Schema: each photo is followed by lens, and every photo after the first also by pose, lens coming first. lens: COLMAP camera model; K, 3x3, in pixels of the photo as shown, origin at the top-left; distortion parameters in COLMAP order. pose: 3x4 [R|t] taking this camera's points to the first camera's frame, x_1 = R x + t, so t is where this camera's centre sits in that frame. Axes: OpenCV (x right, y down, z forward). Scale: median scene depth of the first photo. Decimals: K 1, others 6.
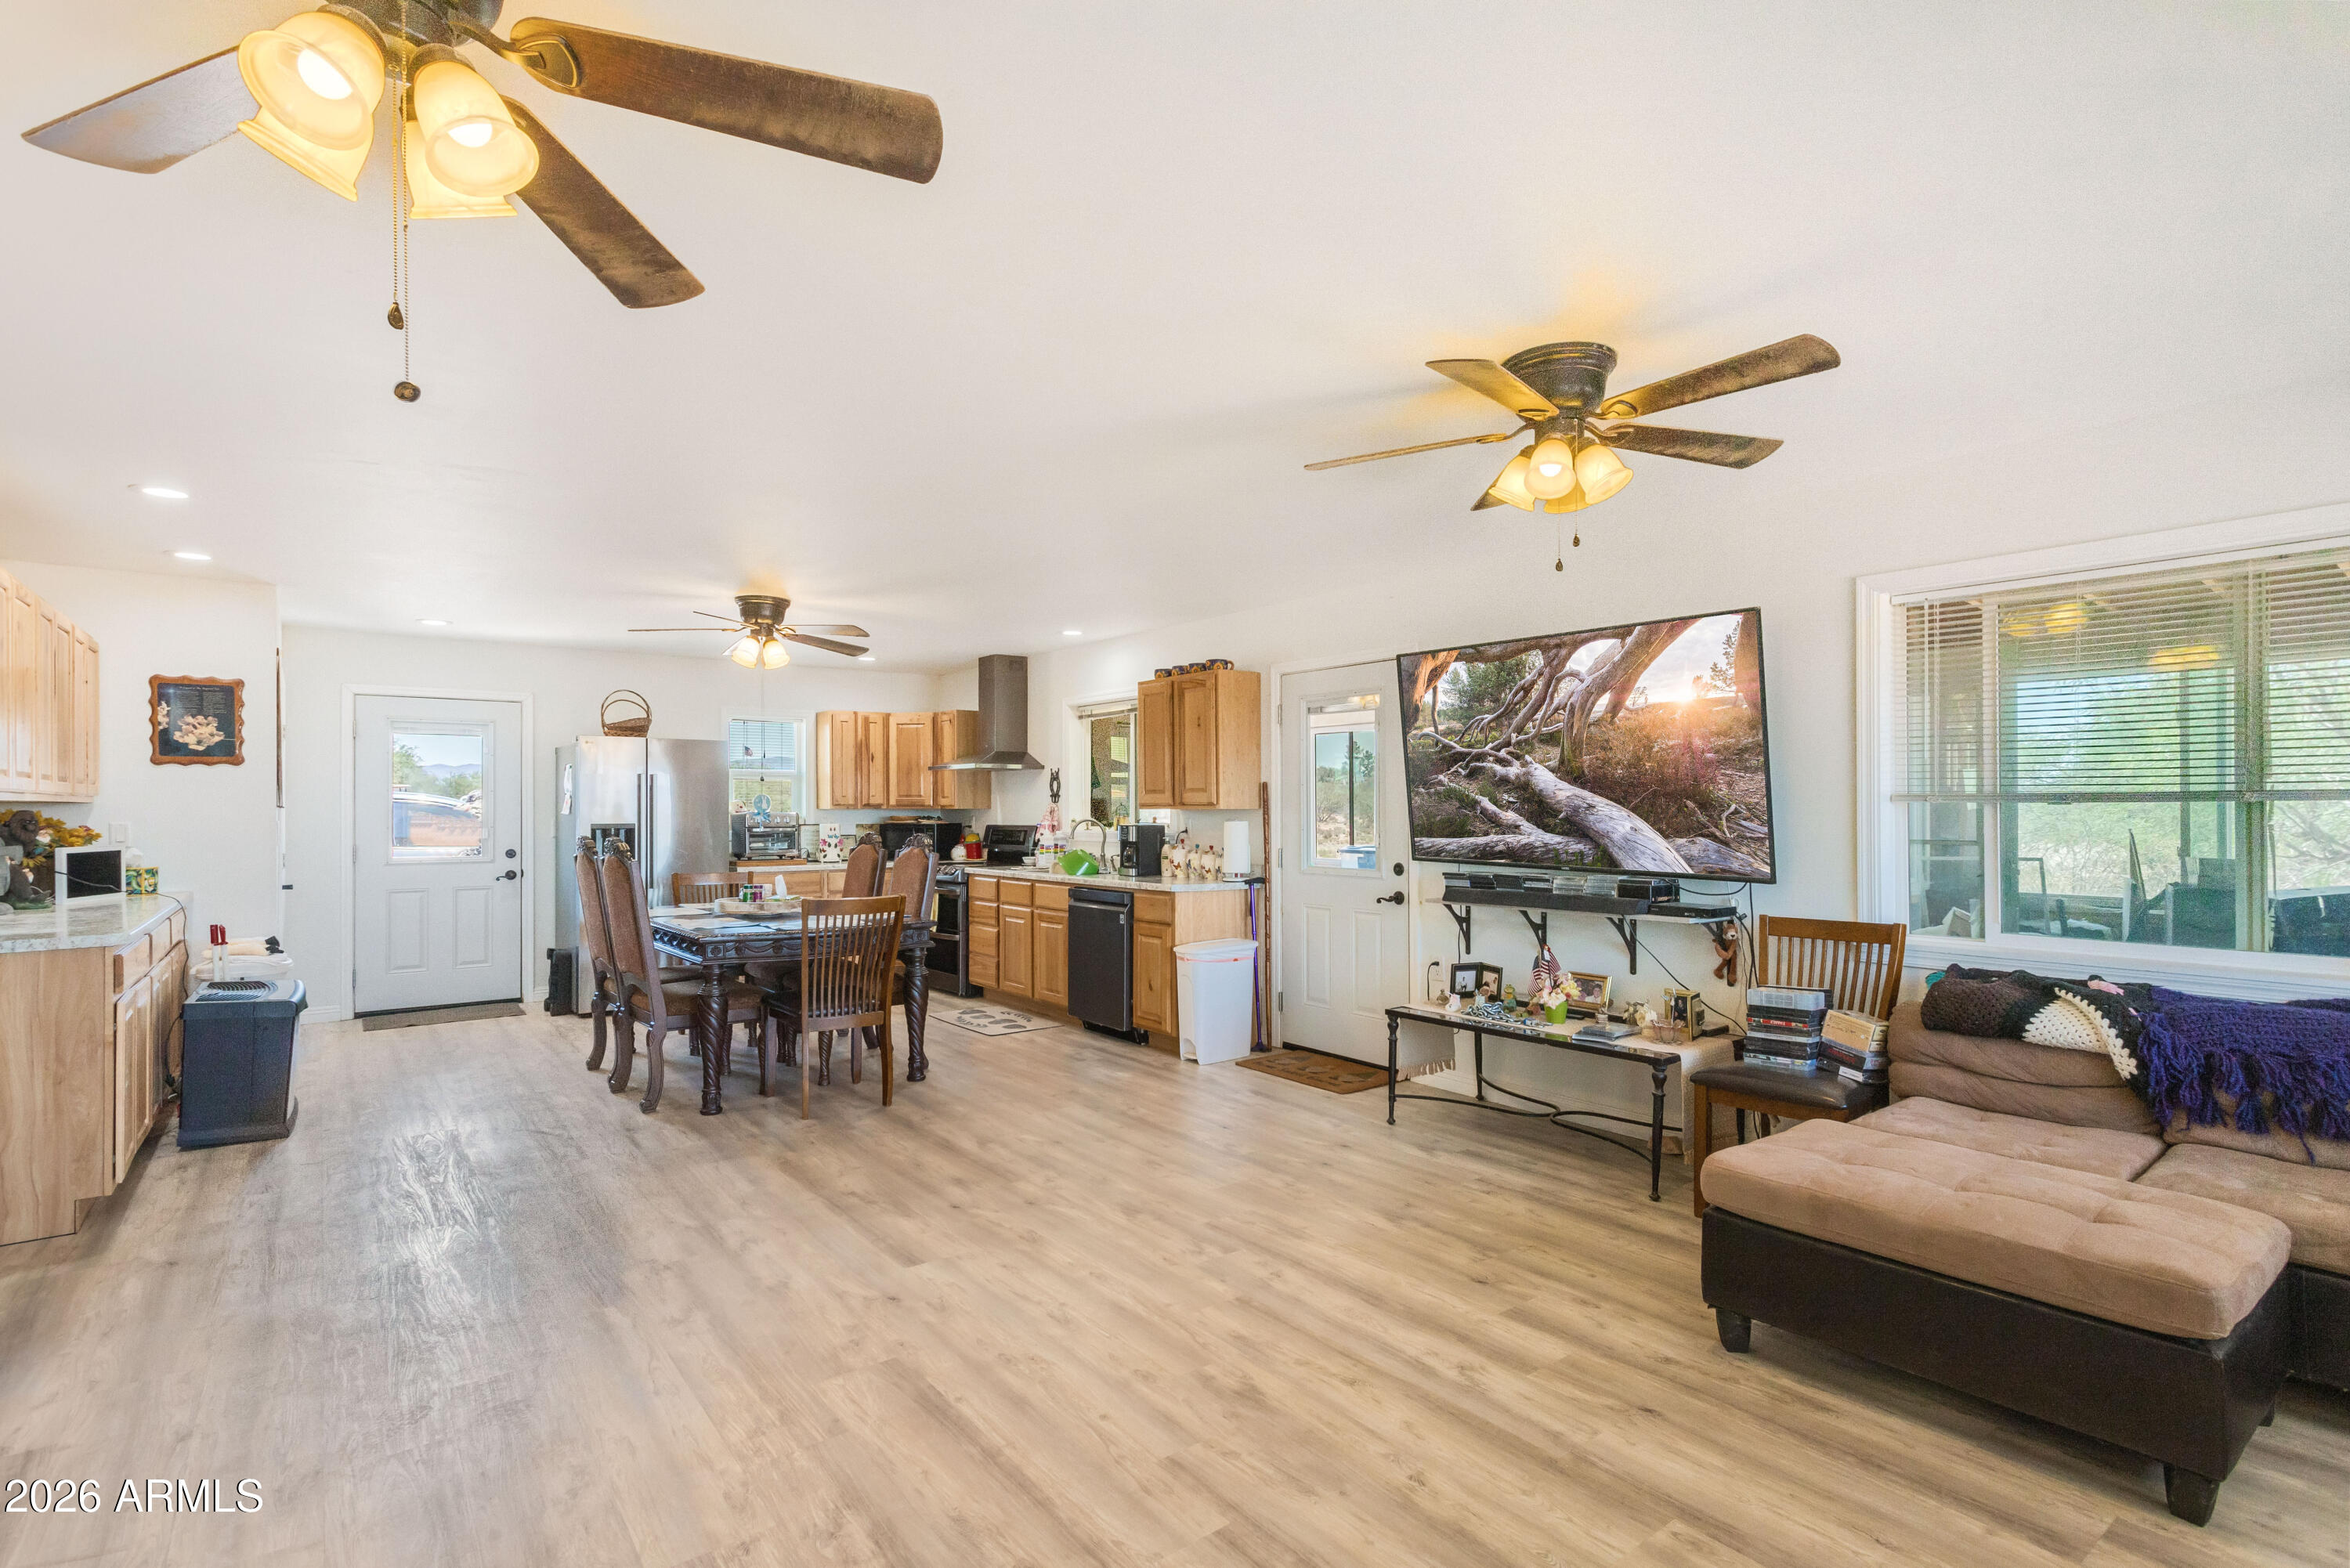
lens RADIAL K [[1127.9, 0, 1164.3], [0, 1127.9, 800.0], [0, 0, 1]] dist [0.010873, -0.000234]
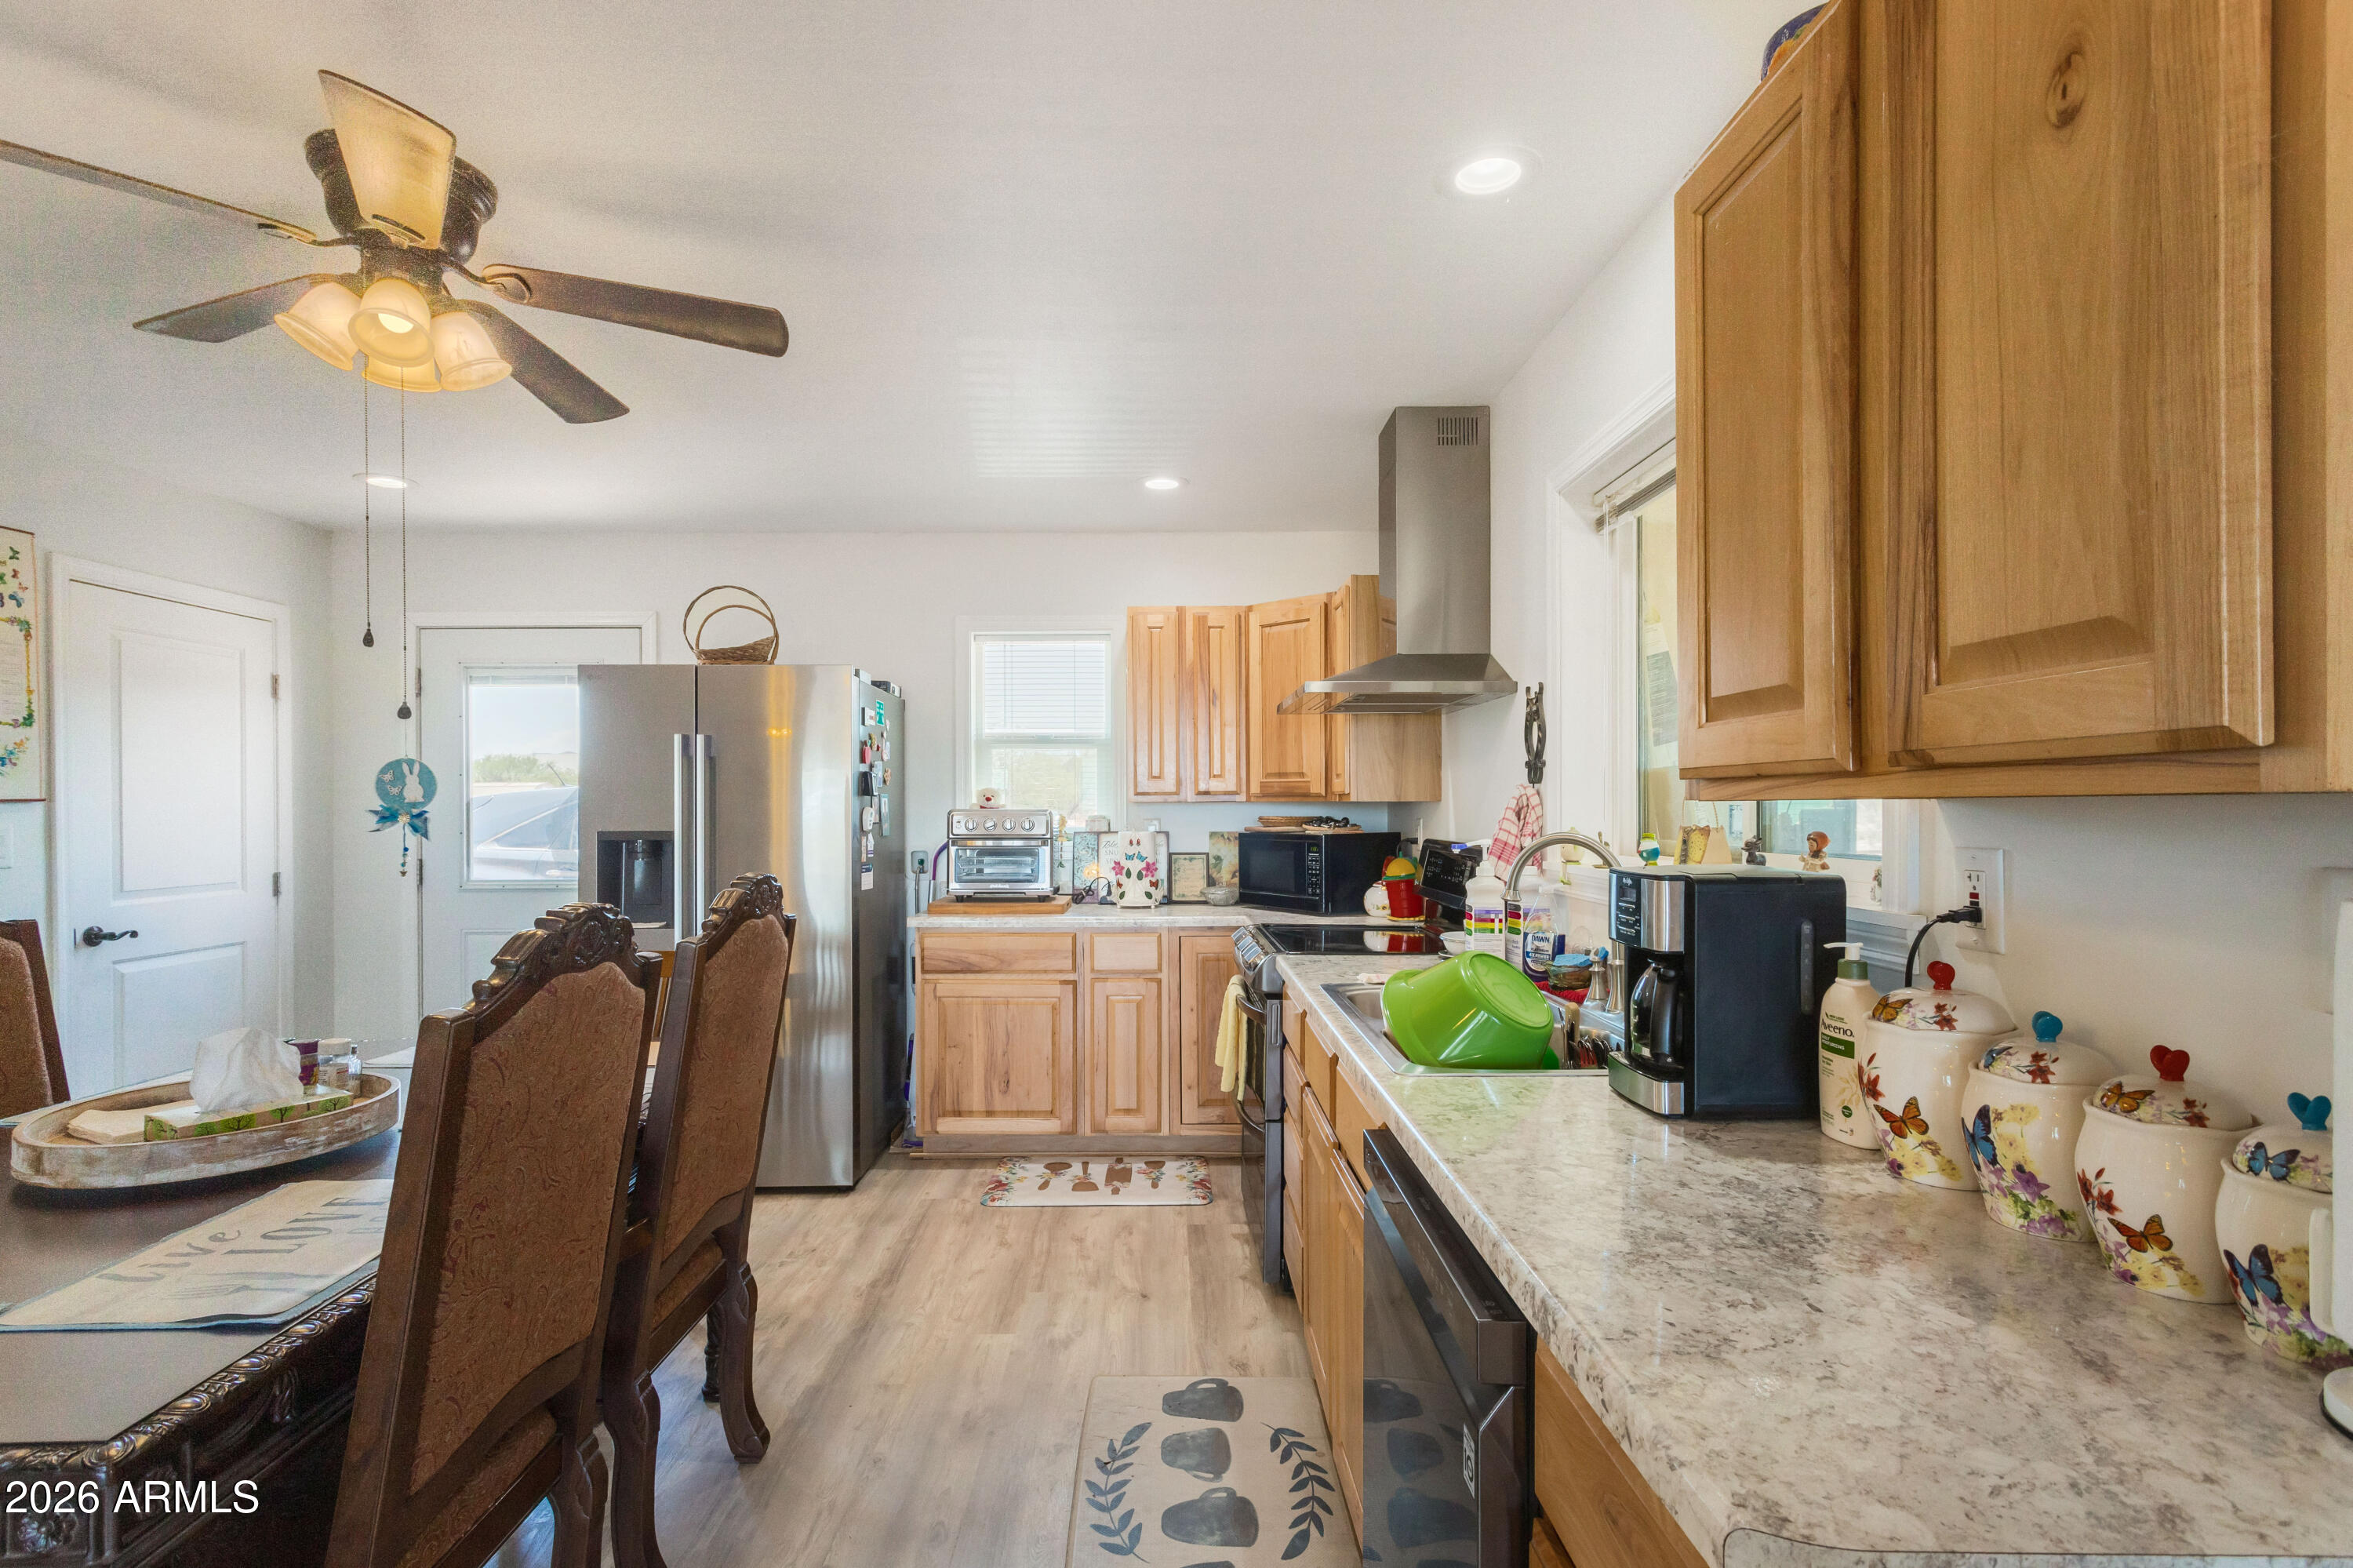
lens RADIAL K [[1129.5, 0, 1179.3], [0, 1129.5, 801.5], [0, 0, 1]] dist [0.010873, -0.000234]
pose [[0.807307, -0.003324, -0.590122, 0.035701], [0.006696, 0.999971, 0.003528, 0.010872], [0.590093, -0.006799, 0.807306, 1.126810]]
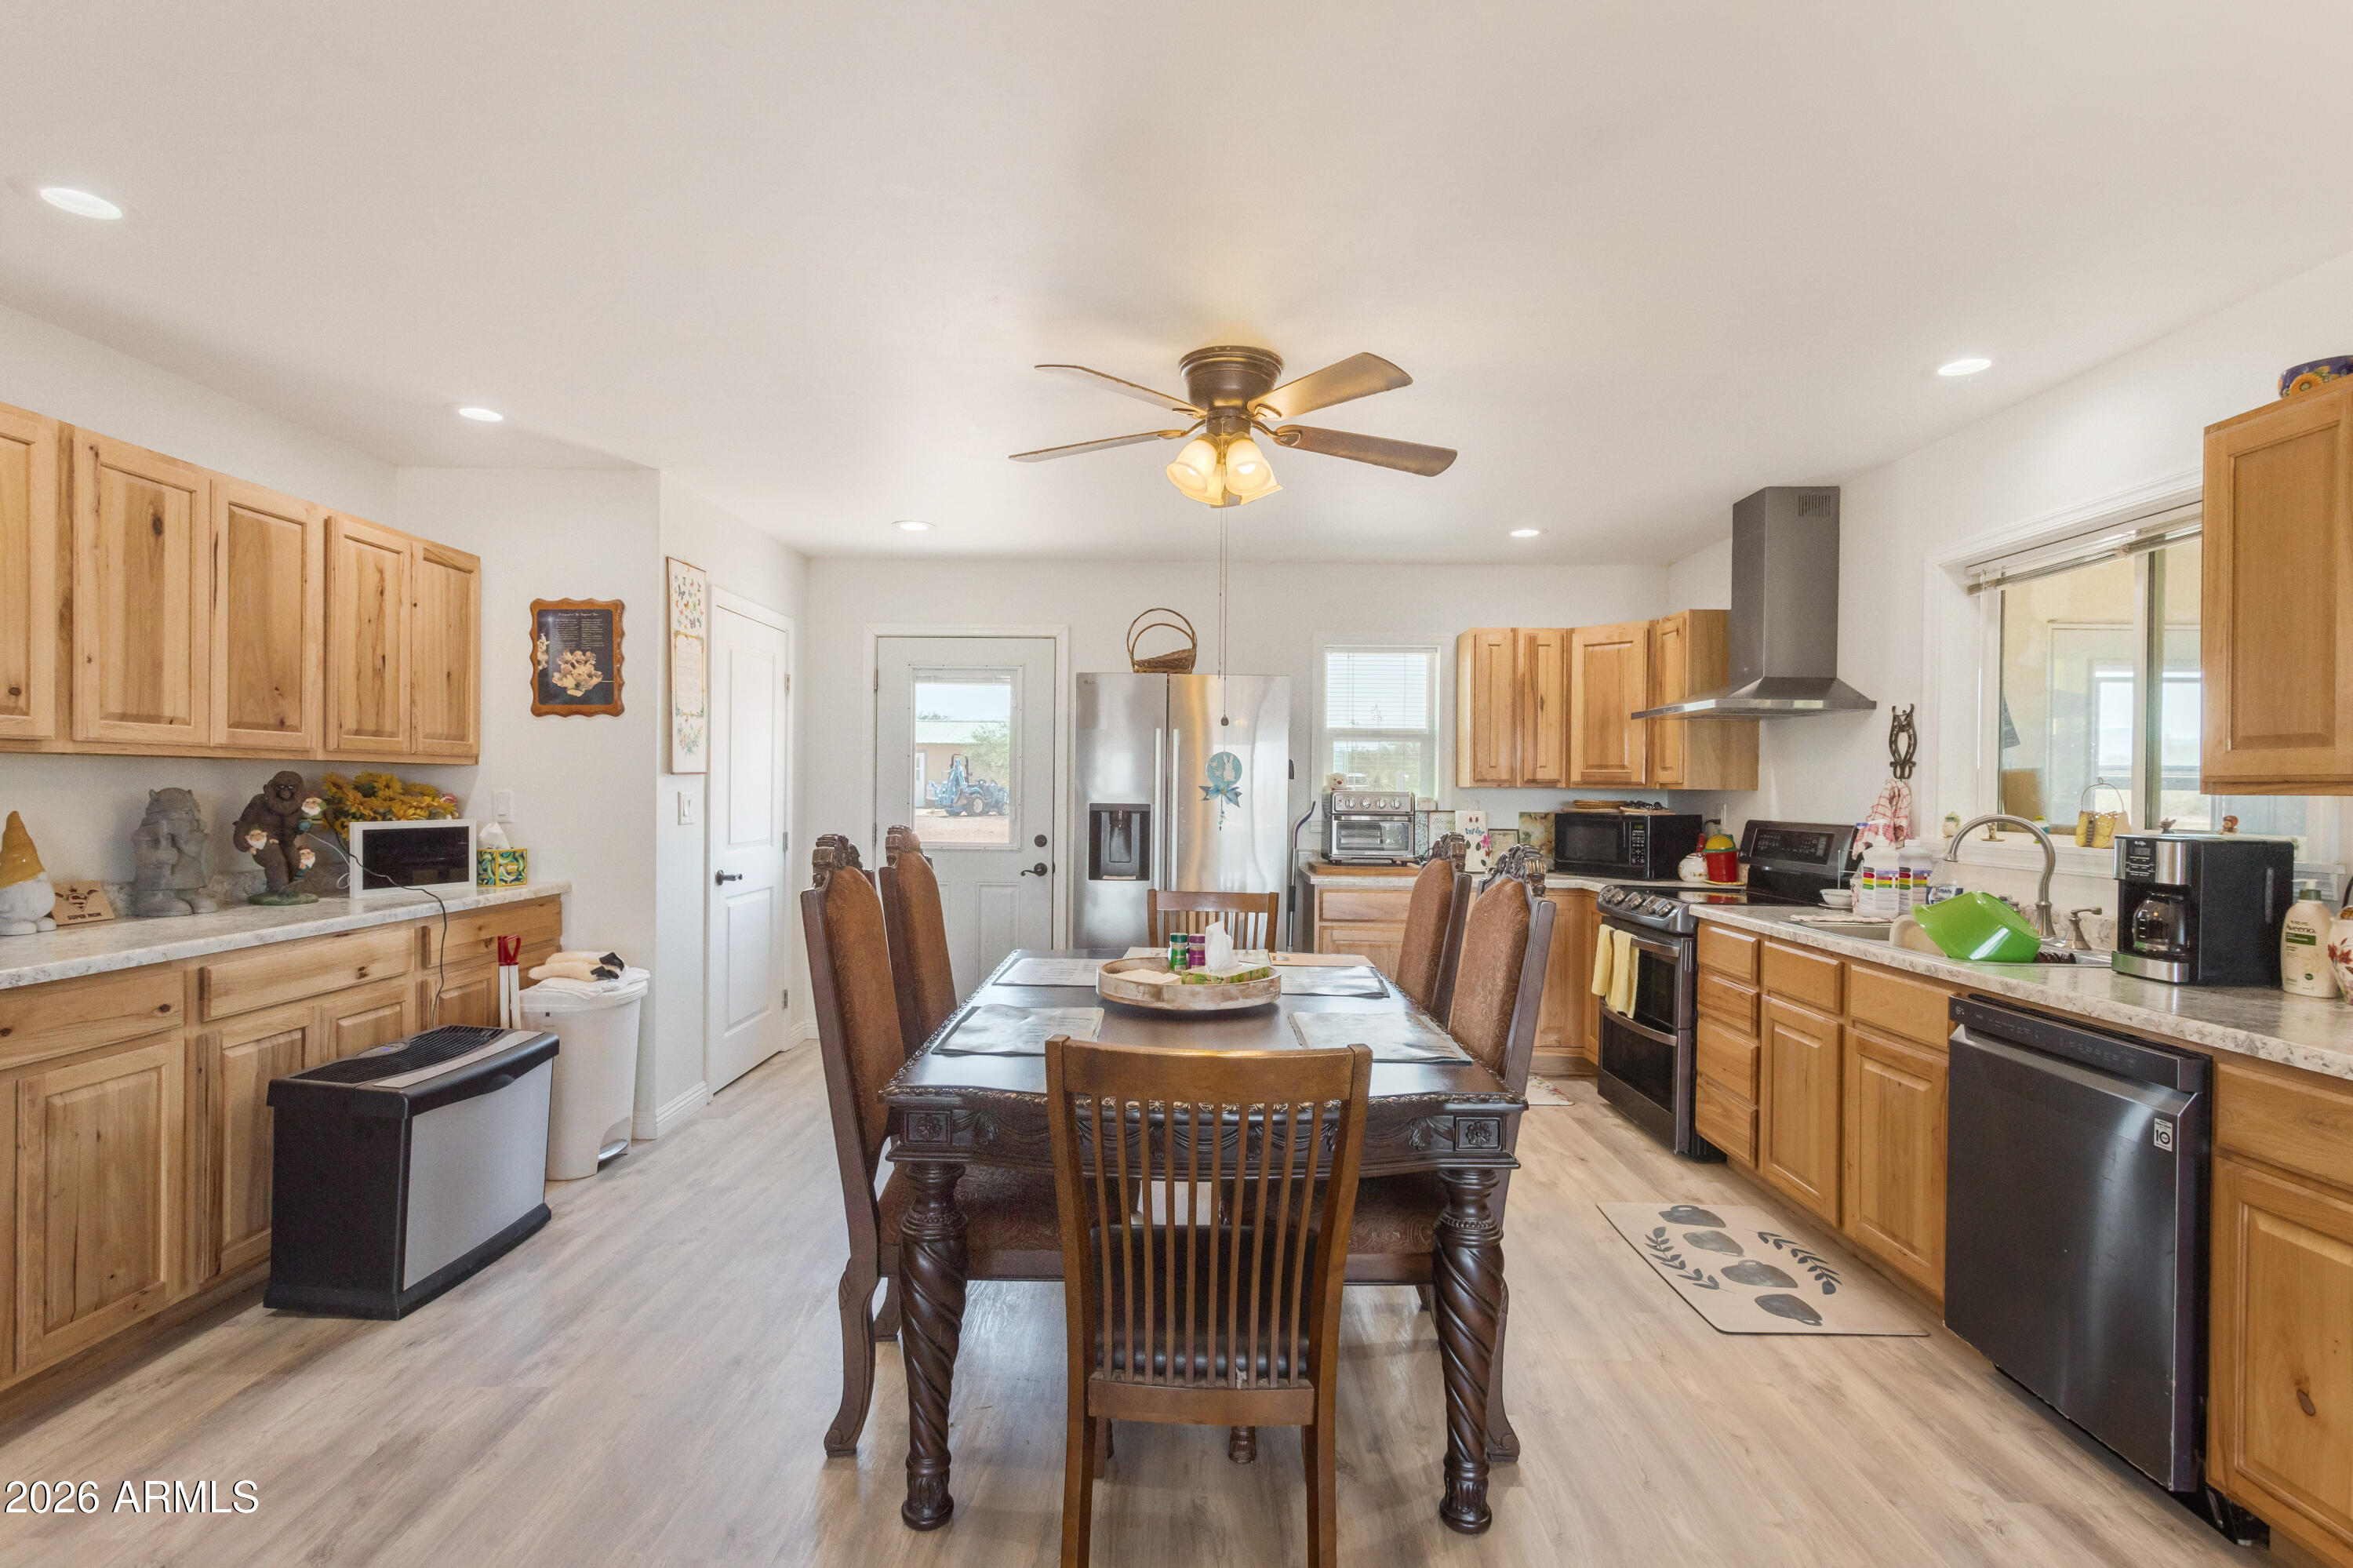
lens RADIAL K [[1129.5, 0, 1182.8], [0, 1129.5, 785.5], [0, 0, 1]] dist [0.010873, -0.000234]
pose [[0.793406, 0.009942, -0.608612, -0.082377], [-0.008605, 0.999950, 0.005116, 0.009702], [0.608632, 0.001178, 0.793452, 0.770728]]
